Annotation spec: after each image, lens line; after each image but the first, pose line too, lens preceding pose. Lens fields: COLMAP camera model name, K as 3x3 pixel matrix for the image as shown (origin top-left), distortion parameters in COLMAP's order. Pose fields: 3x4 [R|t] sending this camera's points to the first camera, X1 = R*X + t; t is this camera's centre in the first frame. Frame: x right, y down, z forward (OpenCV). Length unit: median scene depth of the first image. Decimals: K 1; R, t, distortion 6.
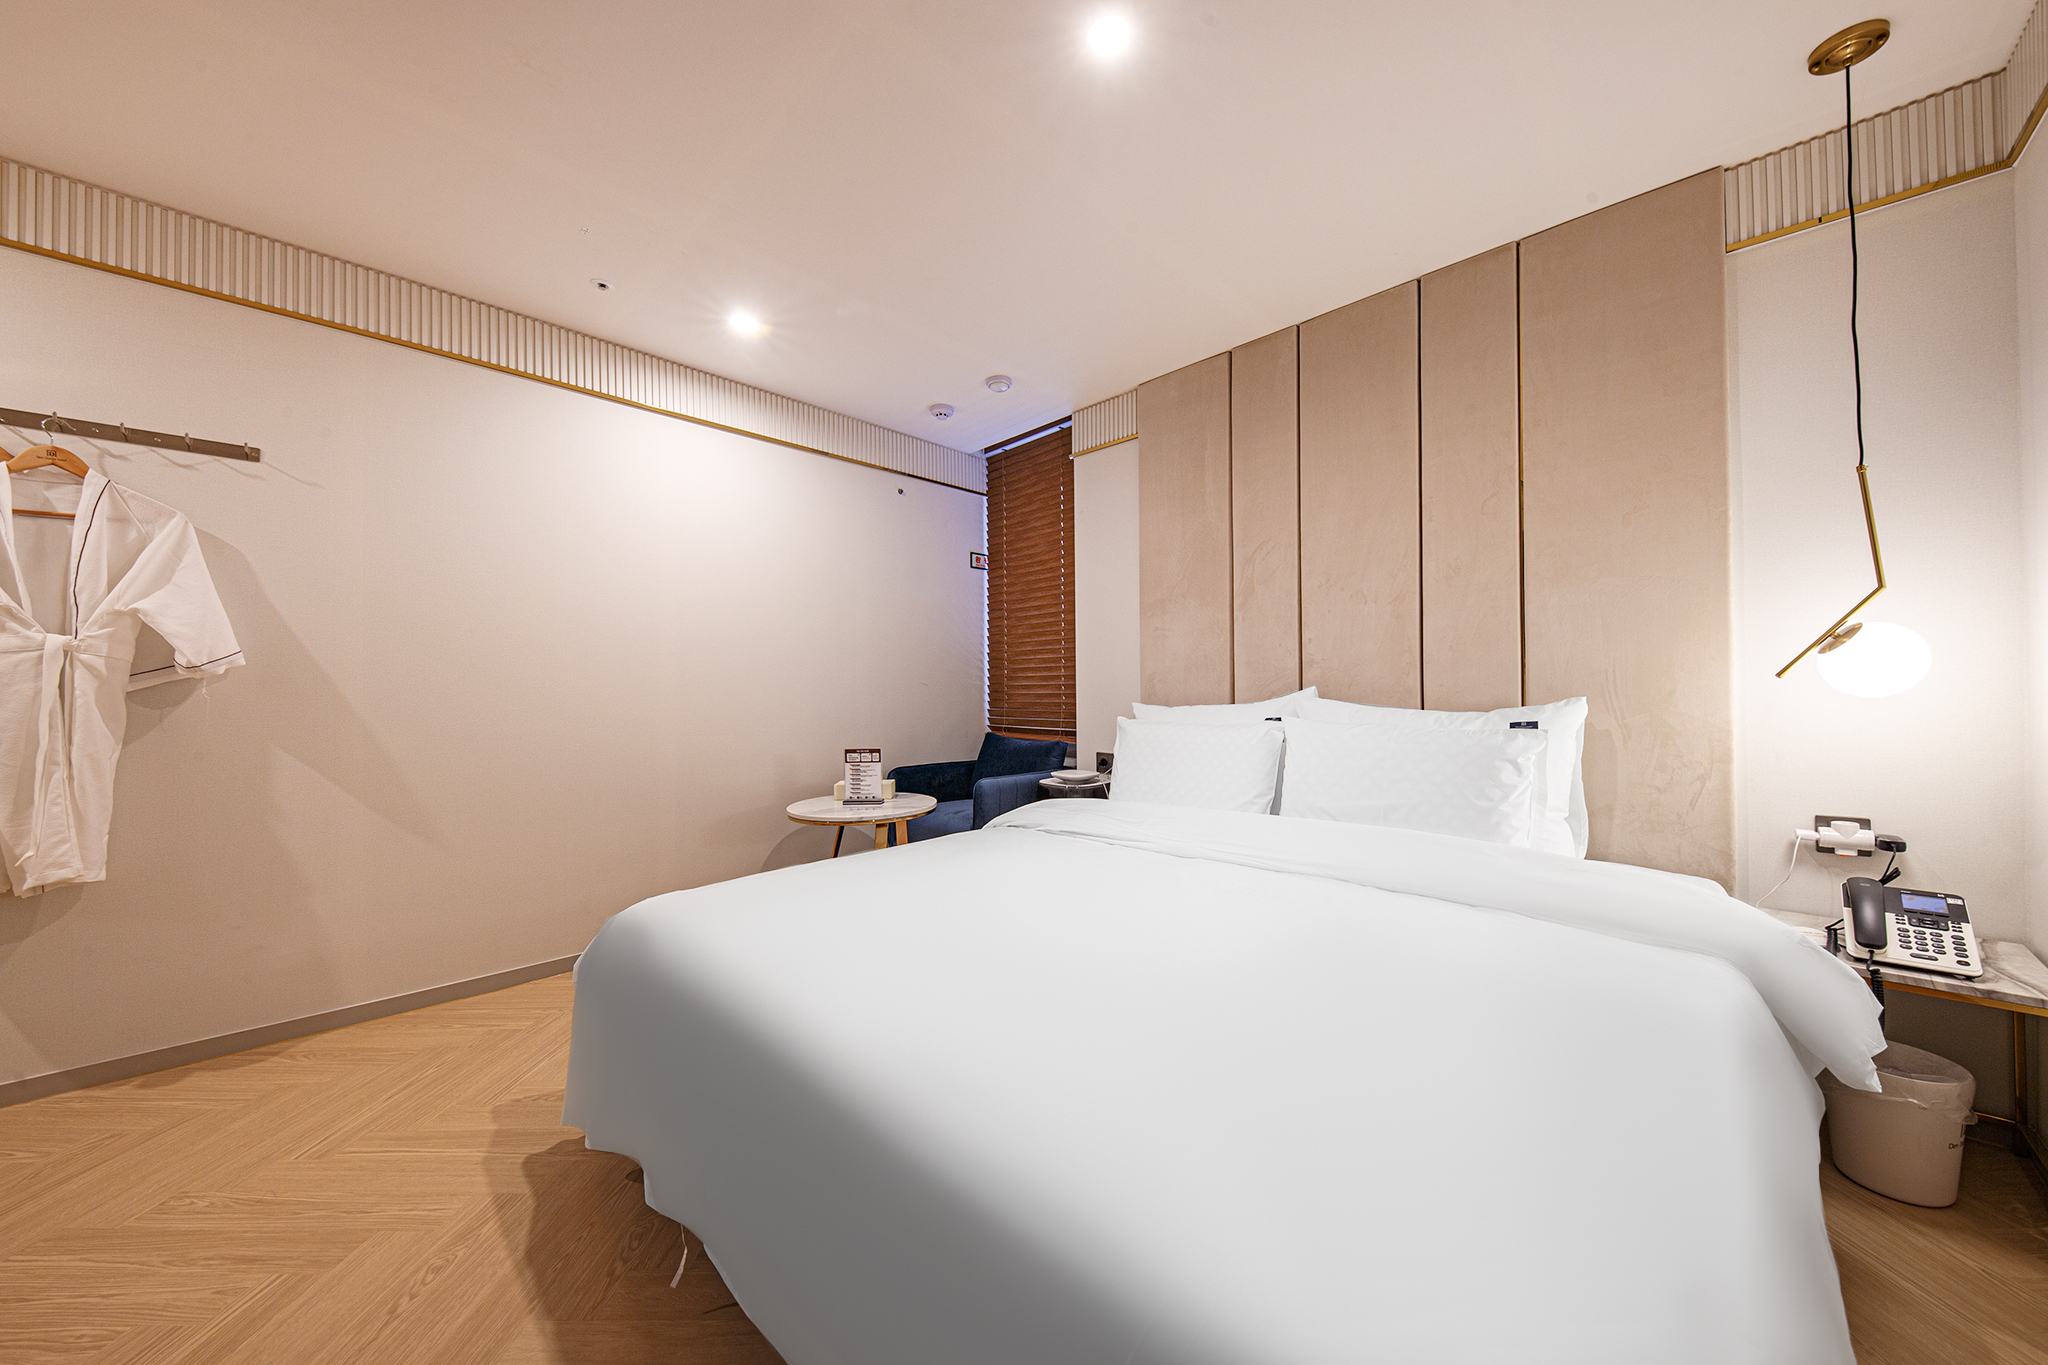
lens RADIAL K [[695.5, 0, 1024.0], [0, 695.5, 682.5], [0, 0, 1]] dist [-0.000165, -0.007818]
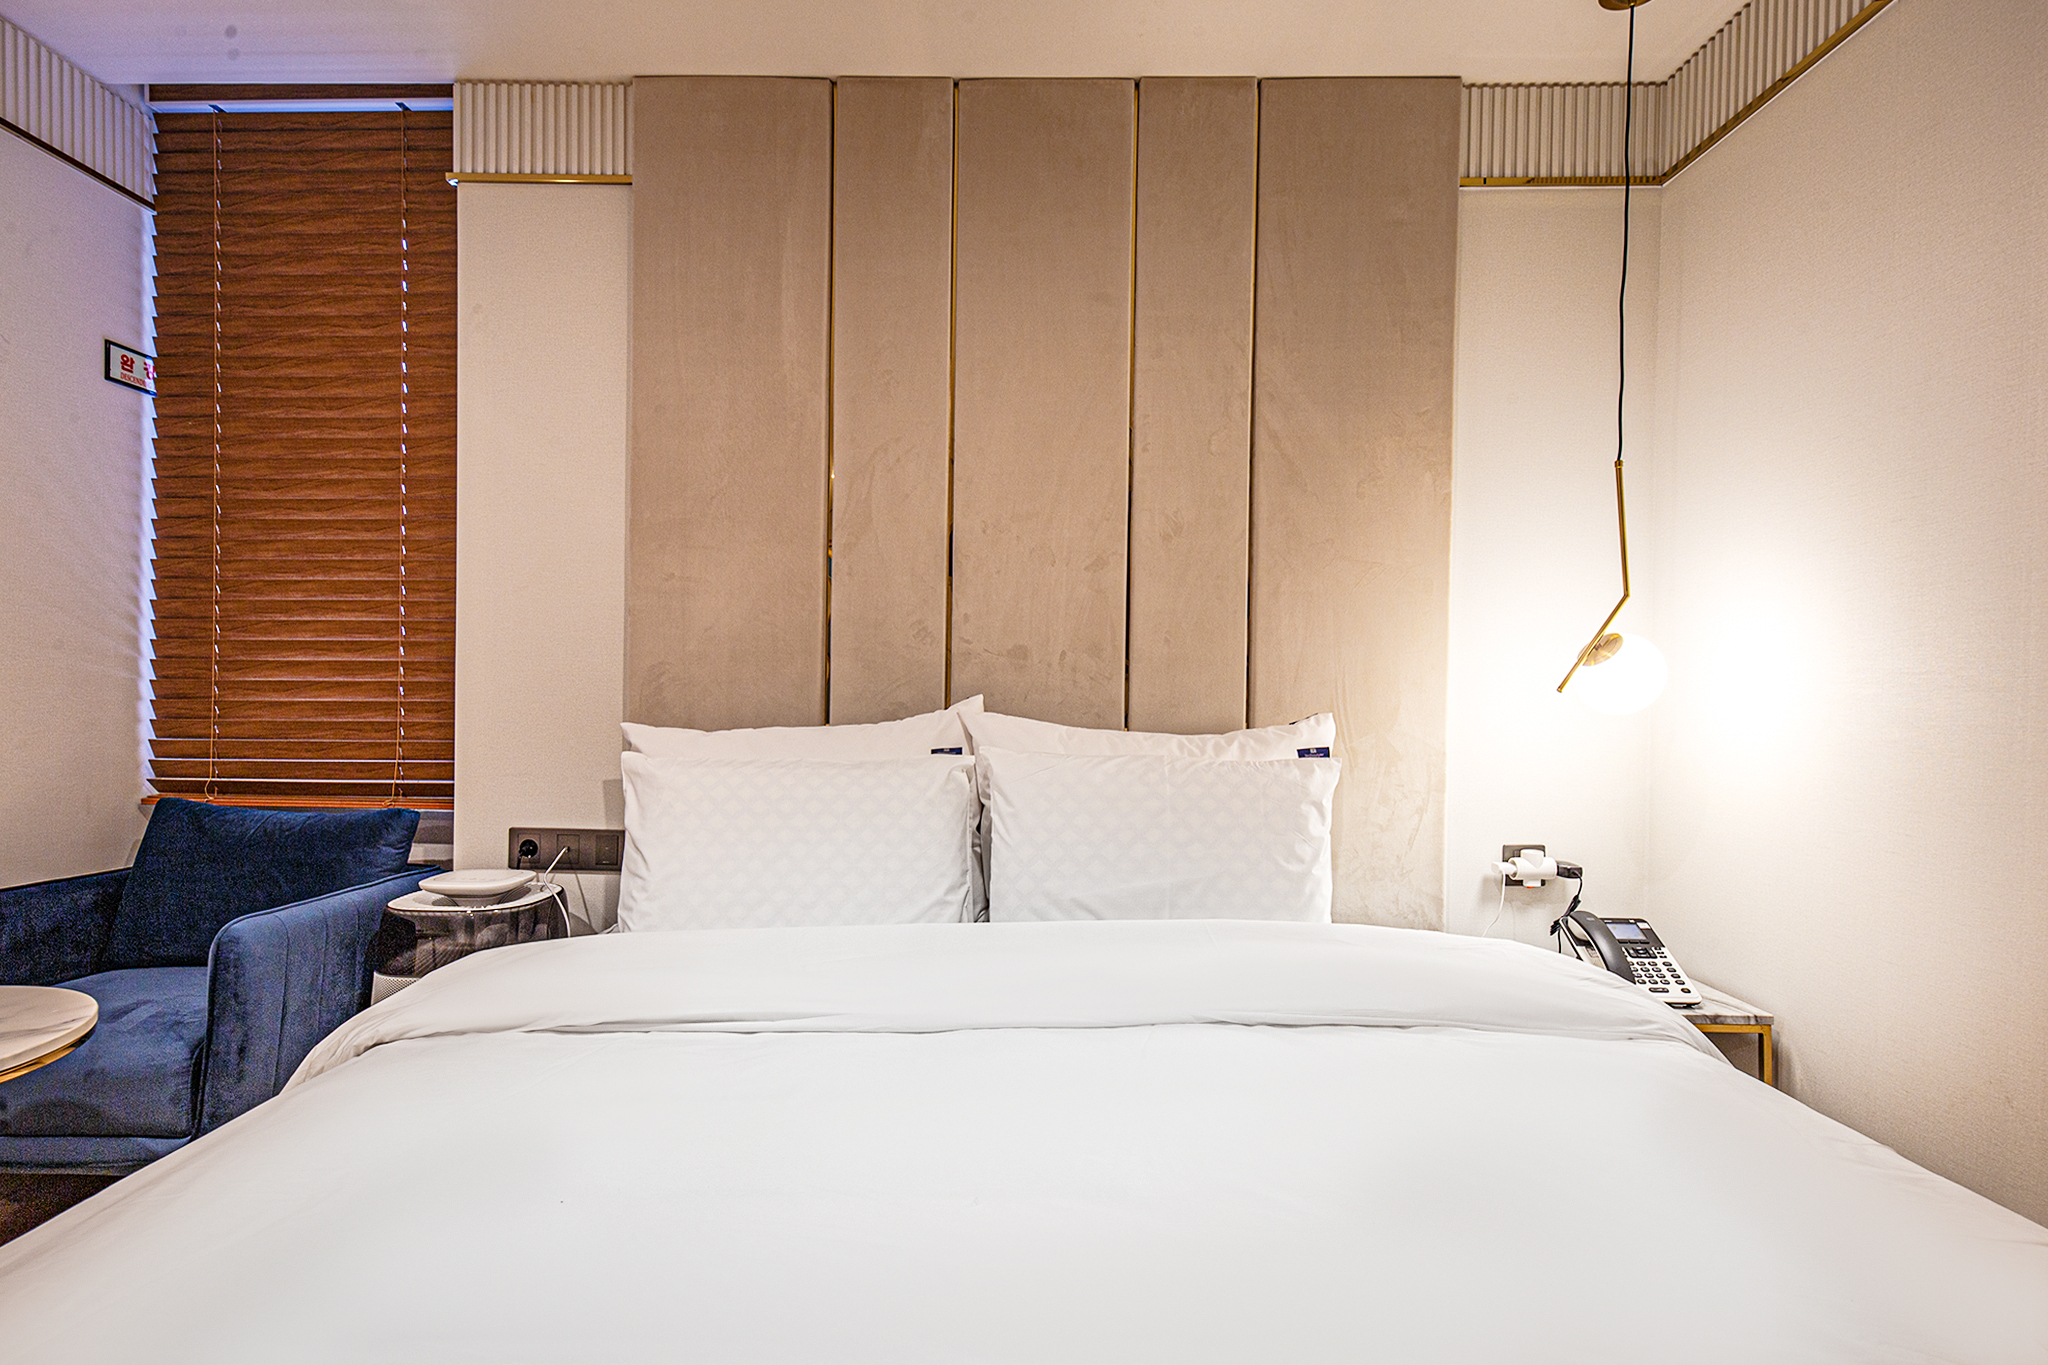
lens RADIAL K [[1056.6, 0, 1021.0], [0, 1056.6, 705.0], [0, 0, 1]] dist [0.012896, -0.000877]
pose [[0.713493, 0.006508, 0.700632, -0.150586], [-0.017746, 0.999804, 0.008786, 0.004392], [-0.700438, -0.018702, 0.713468, 0.244522]]
